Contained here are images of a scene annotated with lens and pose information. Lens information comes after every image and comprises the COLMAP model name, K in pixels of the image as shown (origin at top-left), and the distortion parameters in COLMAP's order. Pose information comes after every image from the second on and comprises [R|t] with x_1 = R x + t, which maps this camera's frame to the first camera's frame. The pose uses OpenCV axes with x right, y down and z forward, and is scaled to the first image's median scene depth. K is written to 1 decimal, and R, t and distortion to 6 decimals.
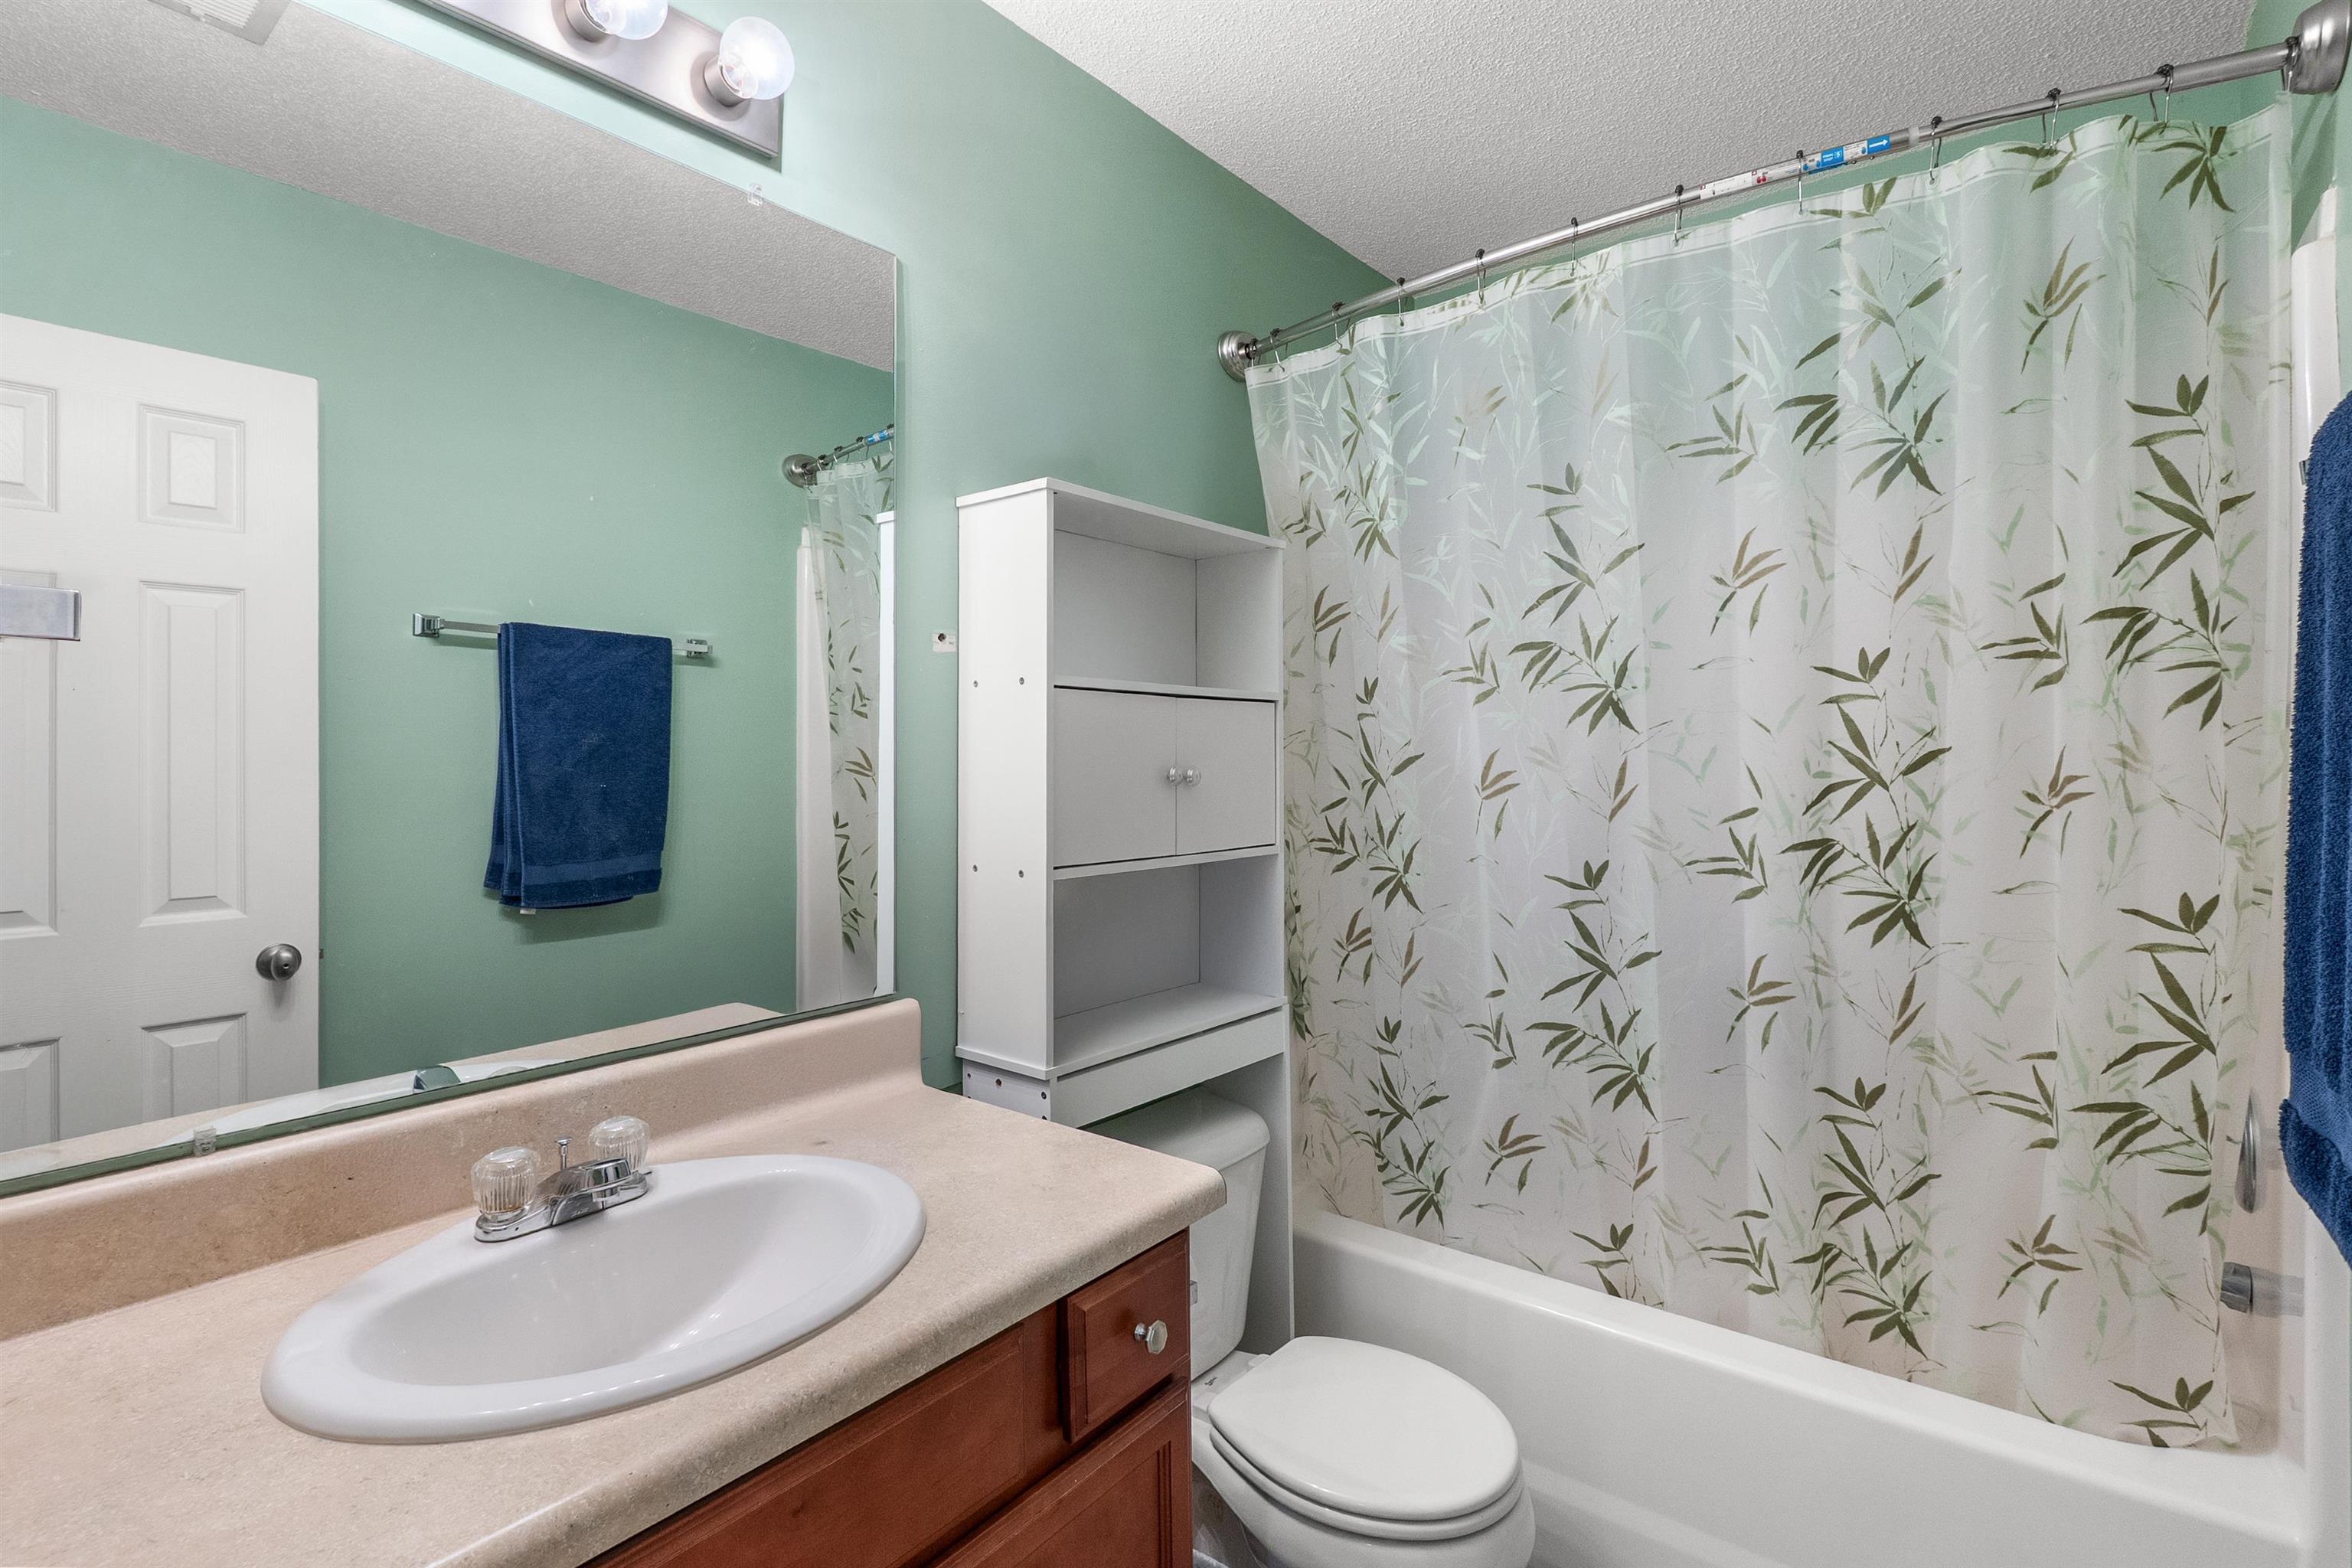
lens RADIAL K [[1080.4, 0, 1174.8], [0, 1080.4, 772.3], [0, 0, 1]] dist [-0.010958, 0.001233]
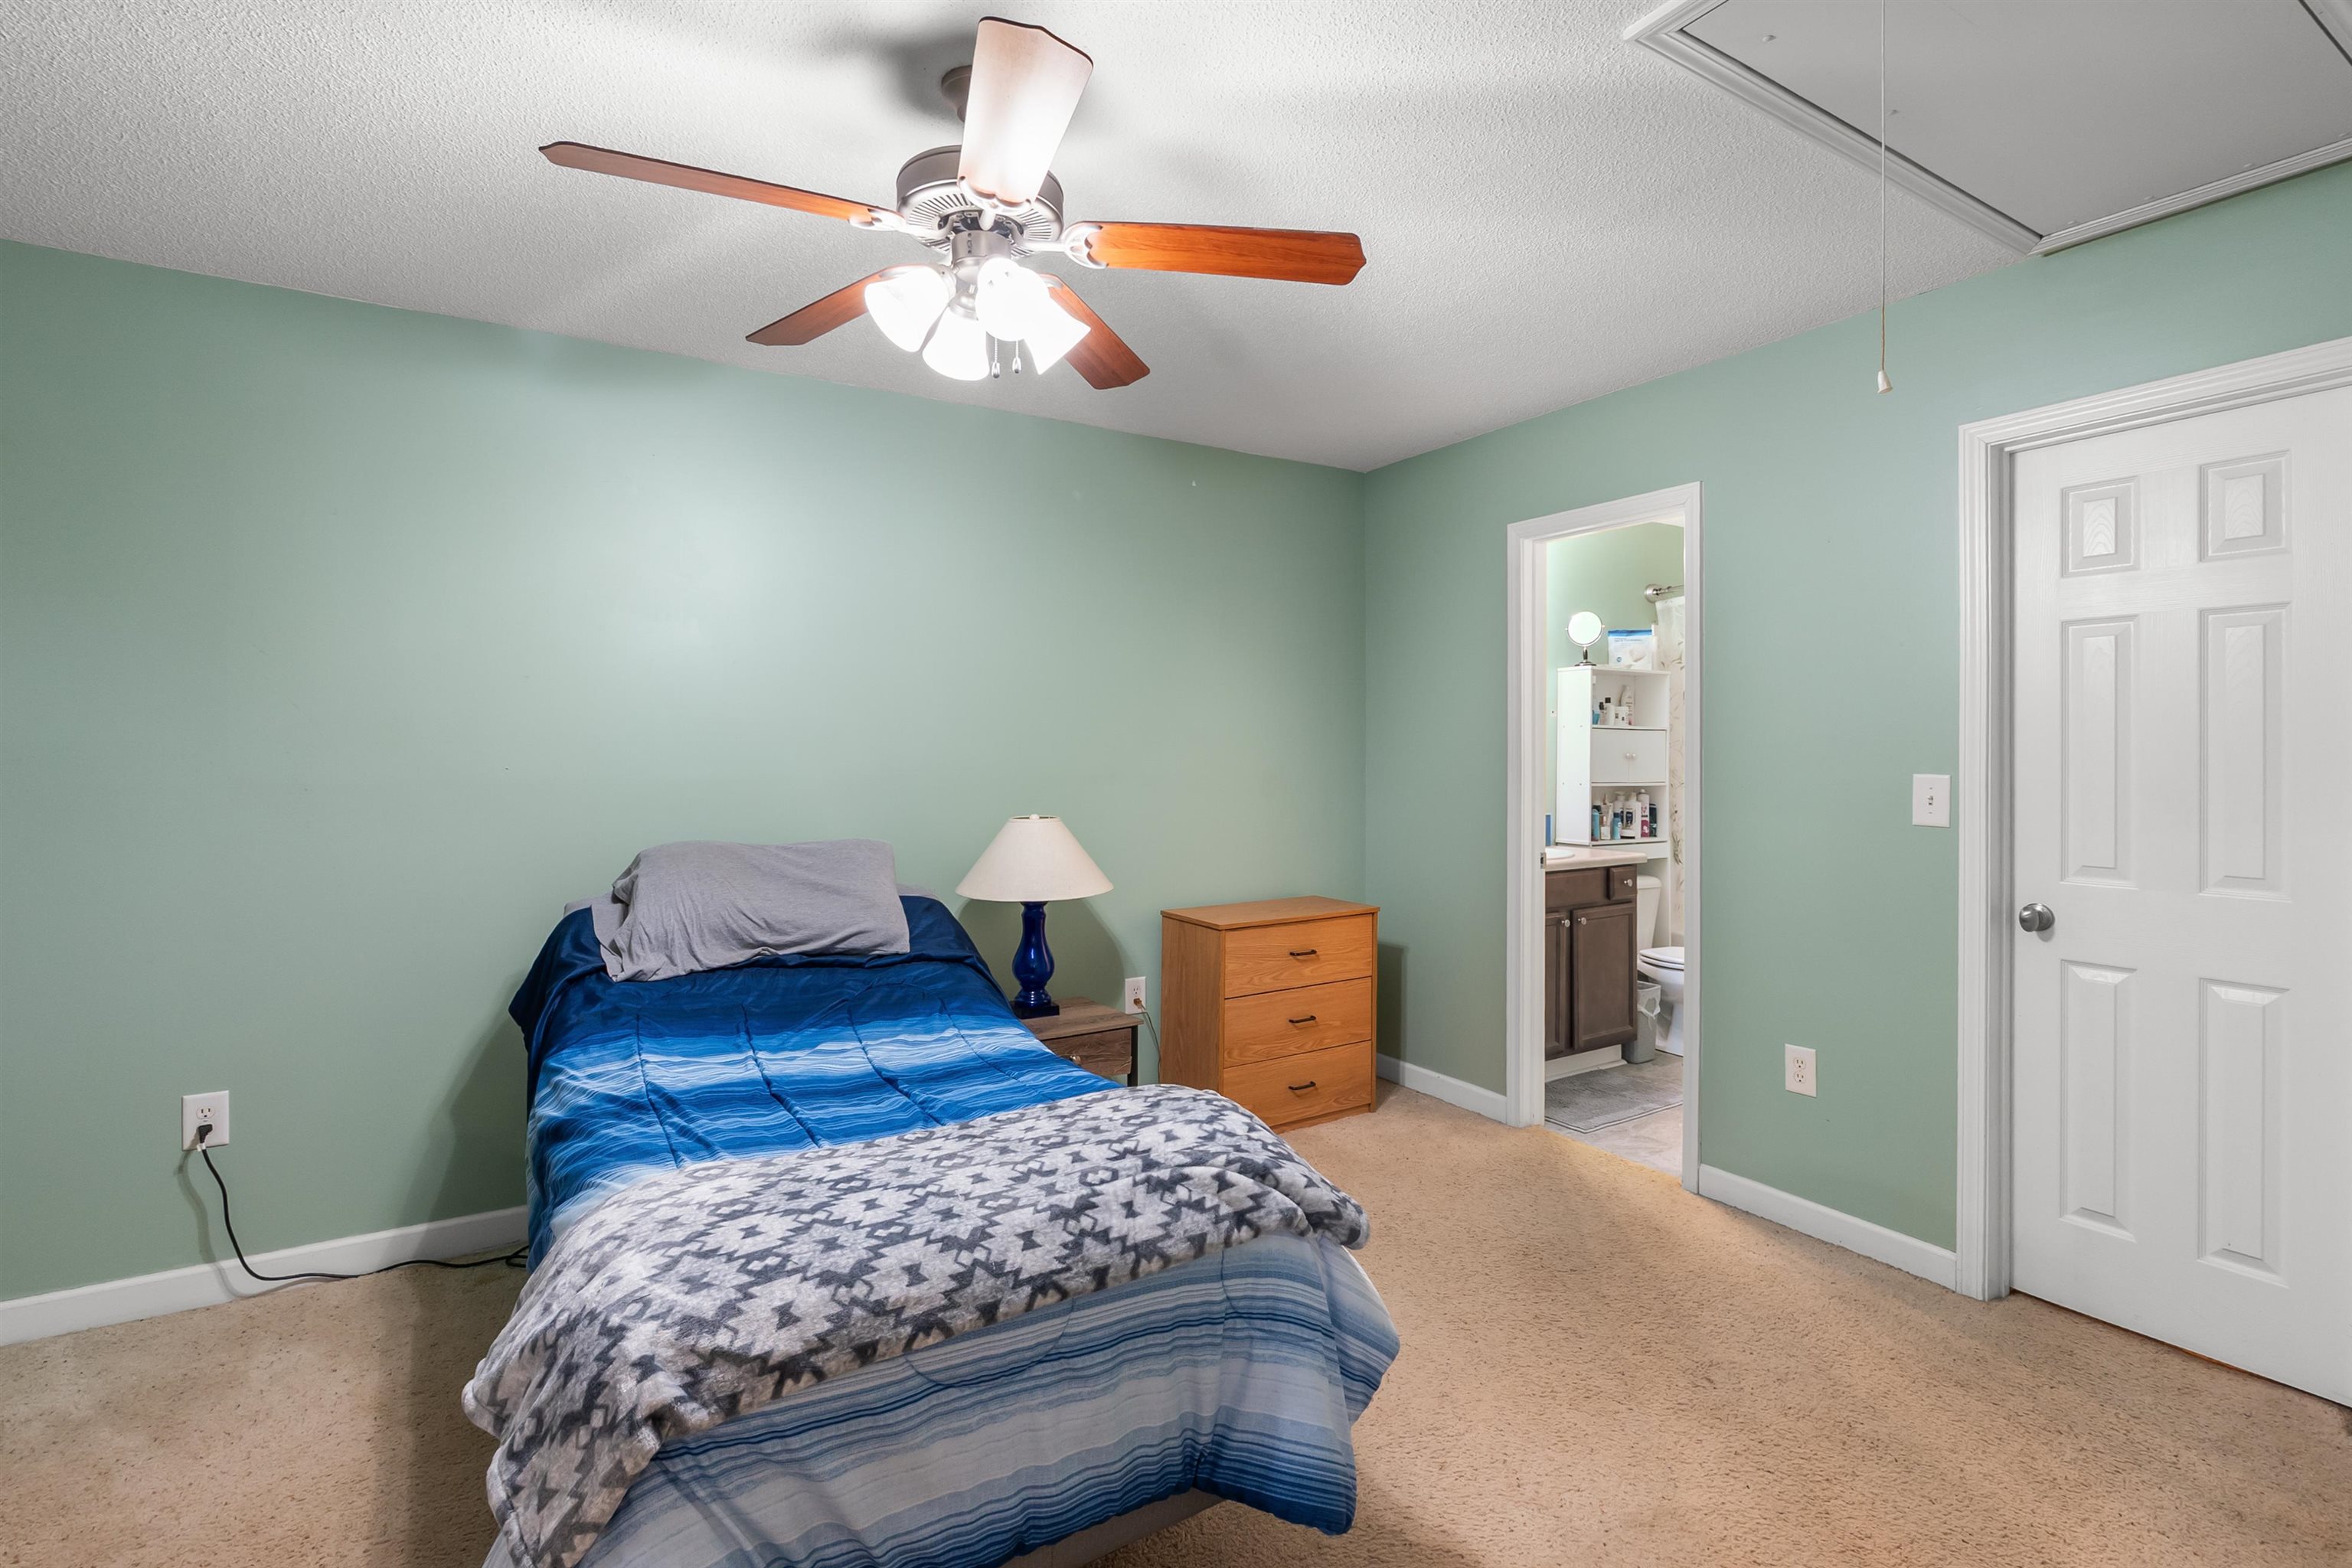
lens RADIAL K [[1080.4, 0, 1177.9], [0, 1080.4, 772.3], [0, 0, 1]] dist [-0.010958, 0.001233]
pose [[0.938932, 0.014539, -0.343795, -0.117645], [-0.011587, 0.999876, 0.010642, 0.024637], [0.343907, -0.006008, 0.938984, -1.847366]]
